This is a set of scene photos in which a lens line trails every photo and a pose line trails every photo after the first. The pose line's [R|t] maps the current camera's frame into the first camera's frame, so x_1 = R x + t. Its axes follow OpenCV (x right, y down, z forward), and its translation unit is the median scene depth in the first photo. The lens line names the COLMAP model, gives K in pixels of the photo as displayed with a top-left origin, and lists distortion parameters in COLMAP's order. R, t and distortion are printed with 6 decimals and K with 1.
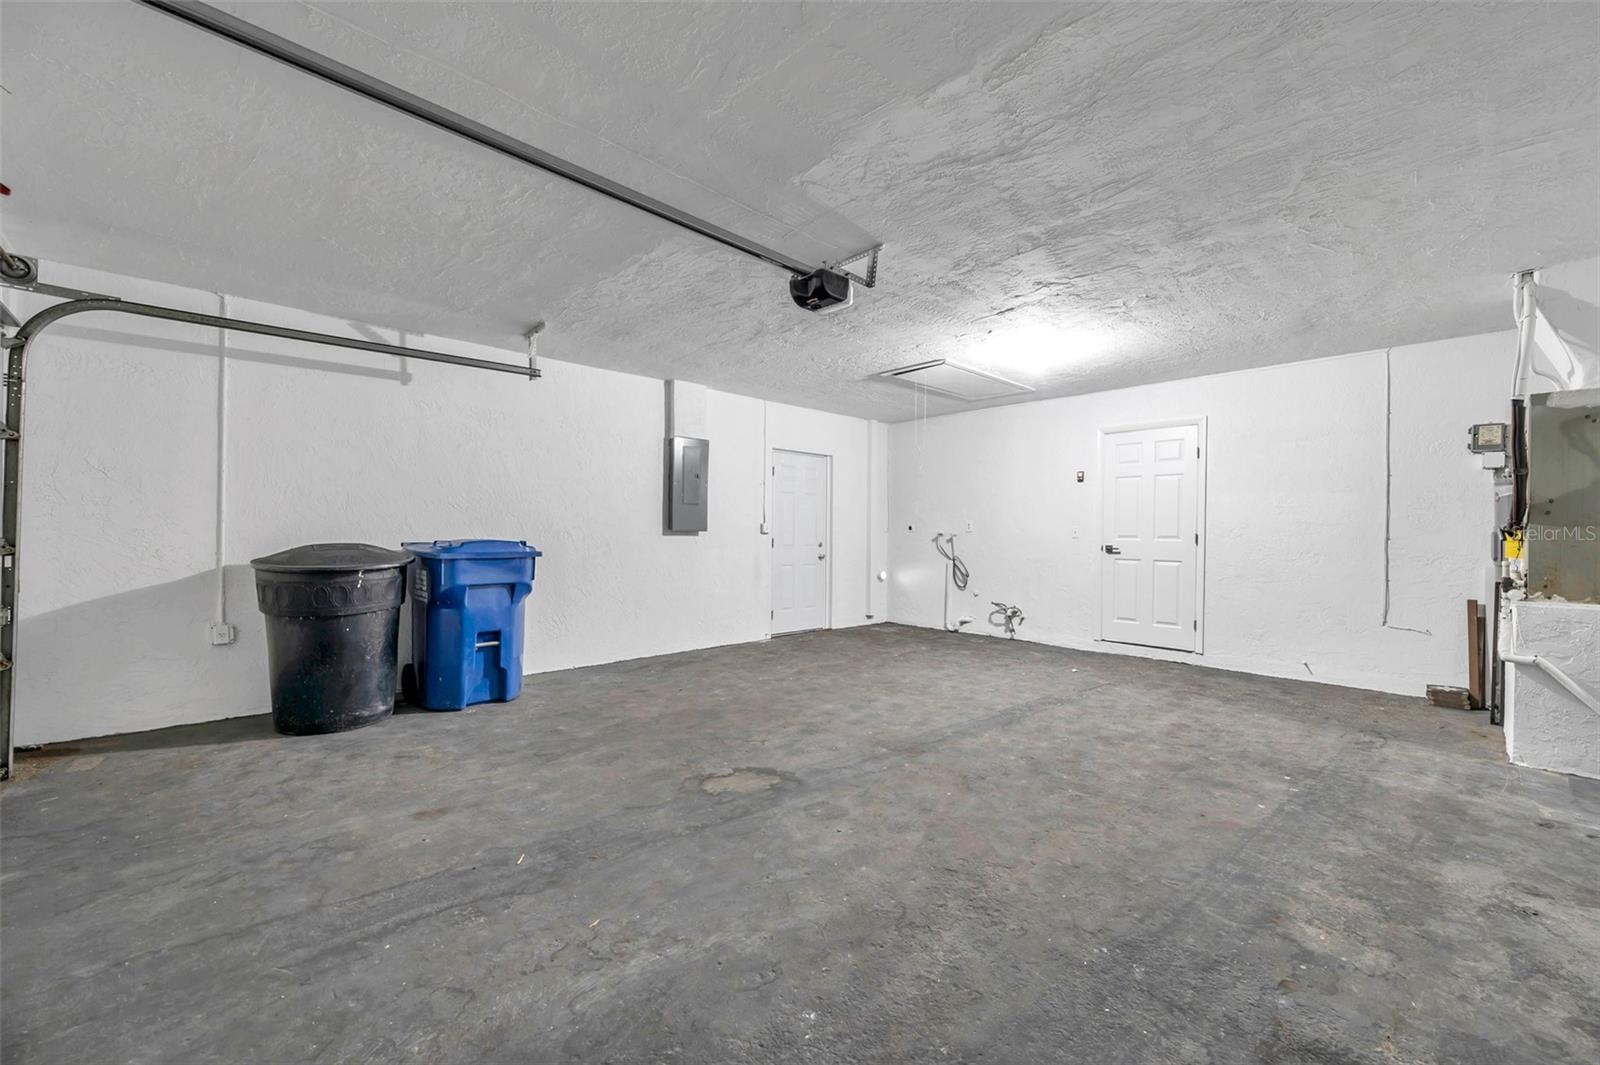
lens RADIAL K [[639.0, 0, 797.1], [0, 639.0, 534.7], [0, 0, 1]] dist [-0.000297, 0.000056]
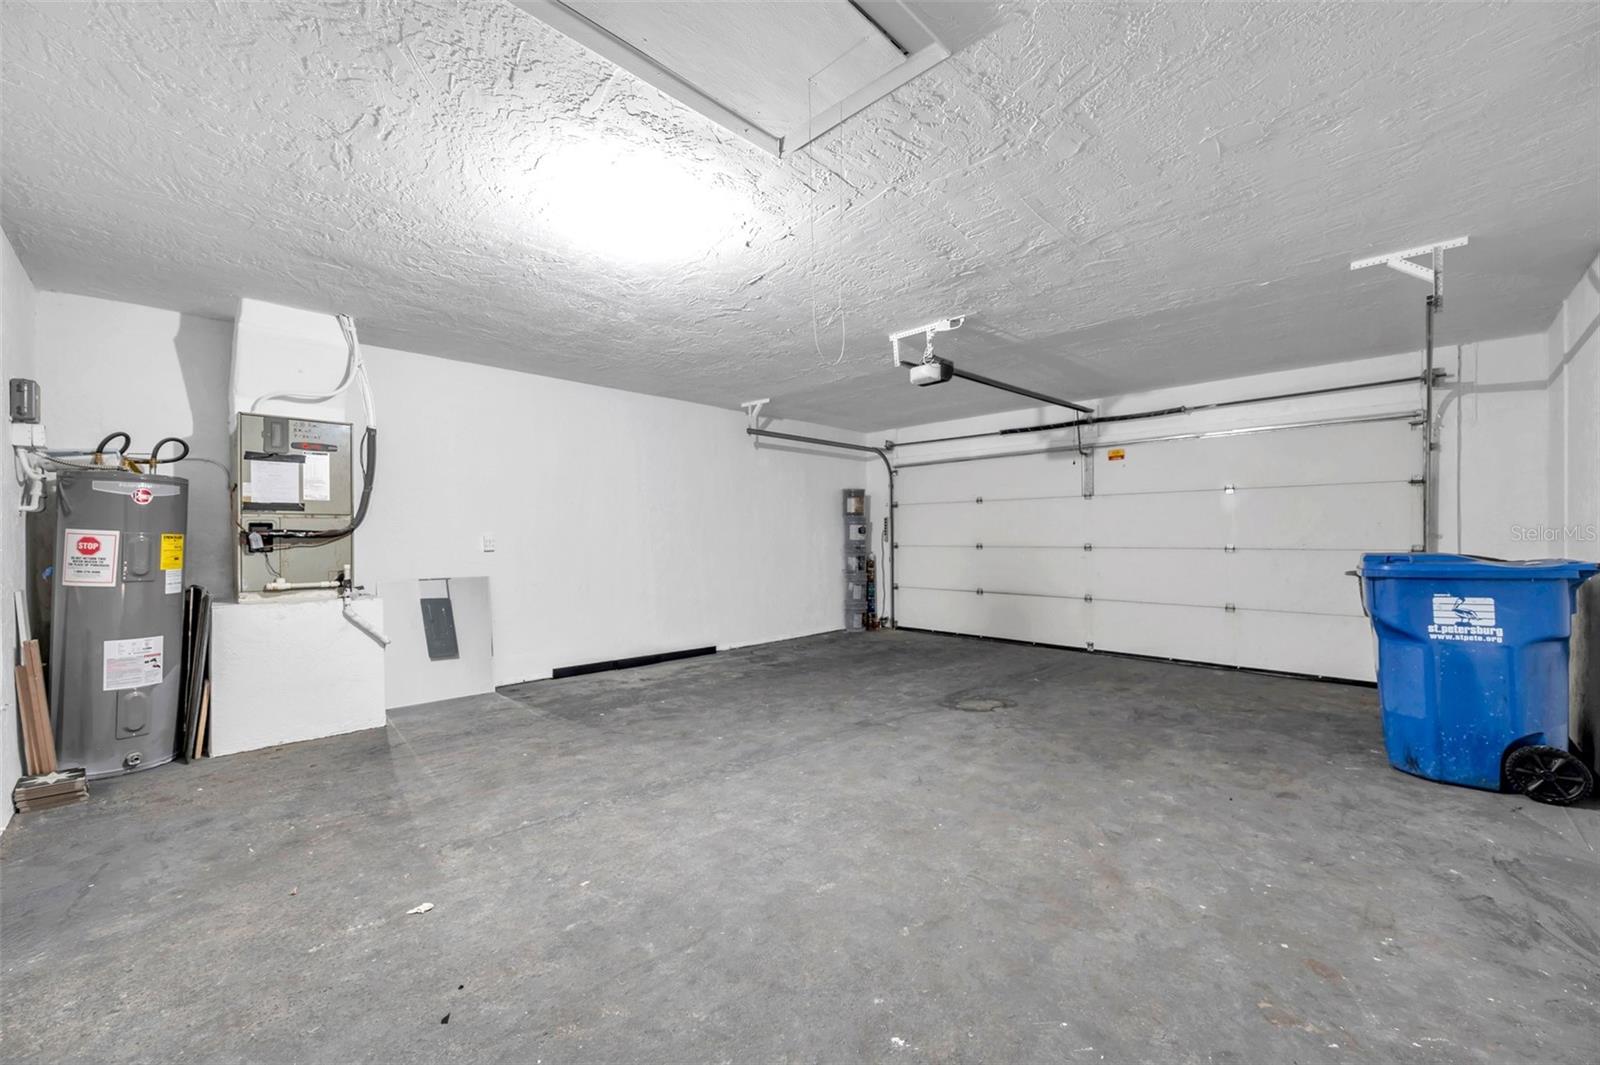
lens RADIAL K [[639.0, 0, 797.1], [0, 639.0, 534.7], [0, 0, 1]] dist [-0.000297, 0.000056]
pose [[-0.999092, -0.003059, -0.042485, 0.371631], [-0.003088, 0.999995, 0.000620, -0.015654], [0.042482, 0.000750, -0.999097, 2.251293]]
